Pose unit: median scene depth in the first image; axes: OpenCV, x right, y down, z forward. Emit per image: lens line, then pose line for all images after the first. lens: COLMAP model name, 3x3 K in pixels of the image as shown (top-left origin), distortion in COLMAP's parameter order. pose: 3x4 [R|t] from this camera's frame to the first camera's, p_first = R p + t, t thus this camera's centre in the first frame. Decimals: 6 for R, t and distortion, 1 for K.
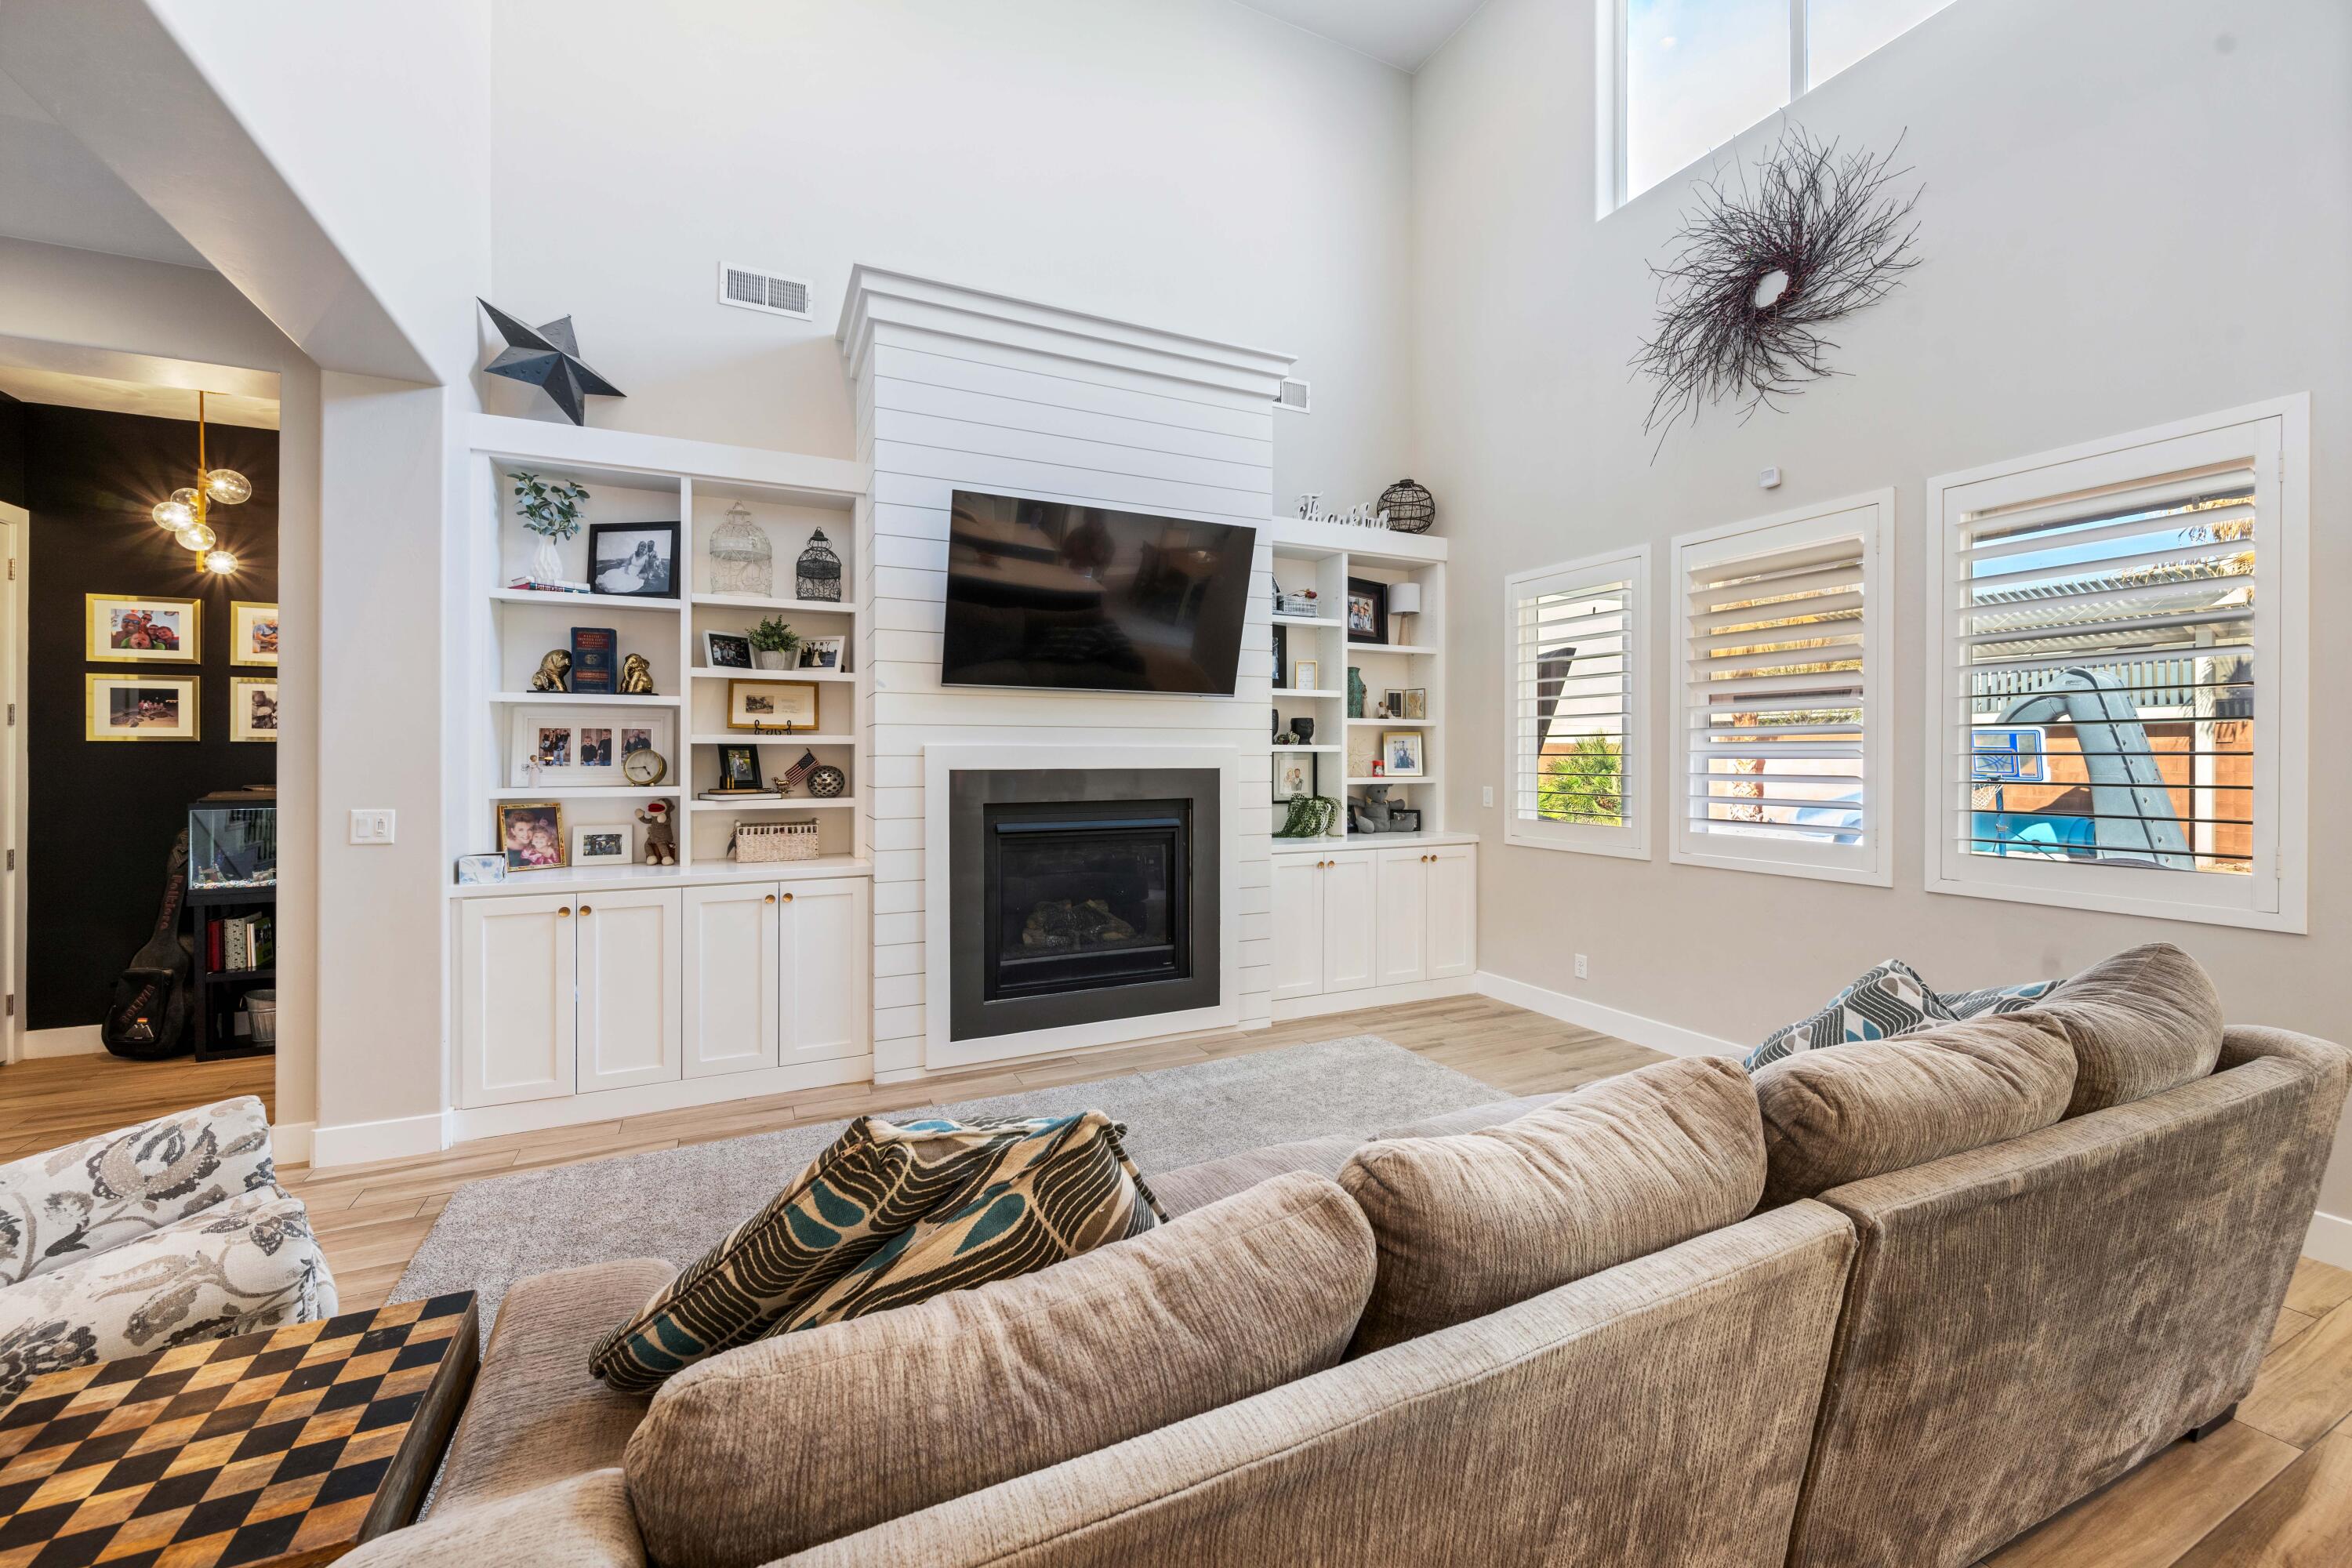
lens RADIAL K [[929.9, 0, 1176.4], [0, 929.9, 754.4], [0, 0, 1]] dist [-0.001114, 0.000020]
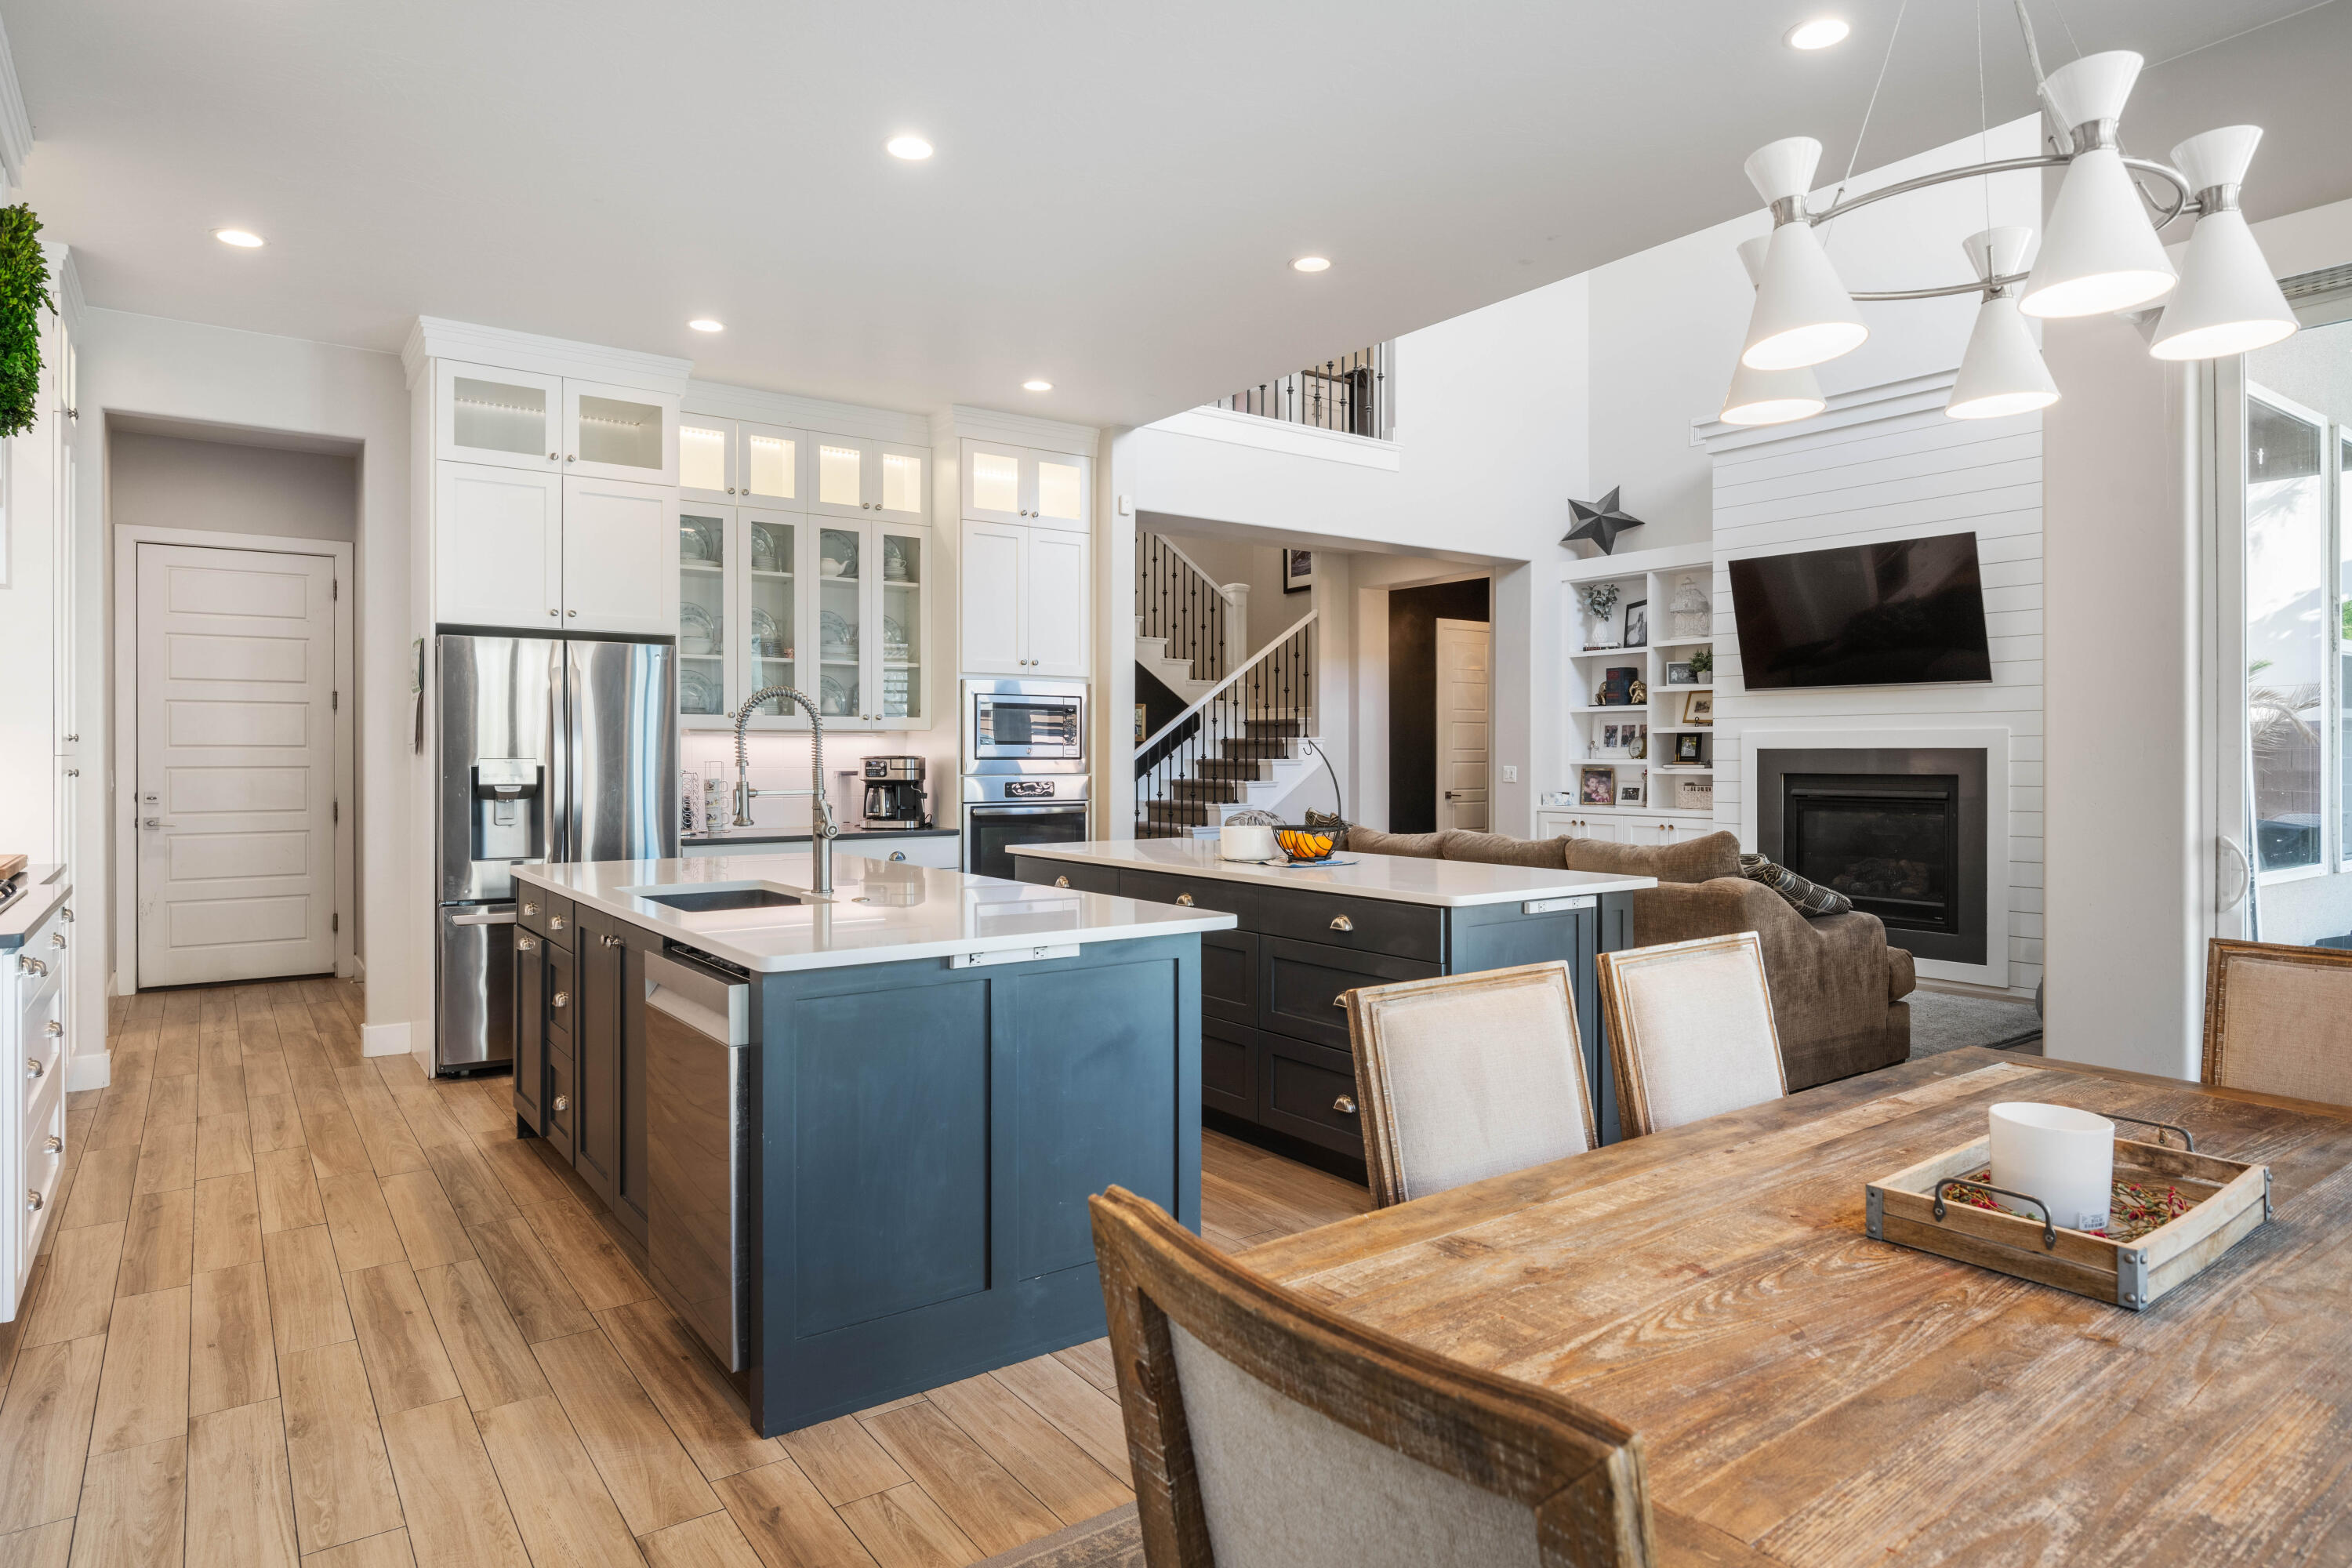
lens RADIAL K [[1339.8, 0, 1176.0], [0, 1339.8, 784.0], [0, 0, 1]] dist [-0.001596, -0.000163]
pose [[0.173556, 0.022704, -0.984562, 1.660521], [0.000758, 0.999731, 0.023187, 0.023062], [0.984824, -0.004770, 0.173492, -0.243498]]
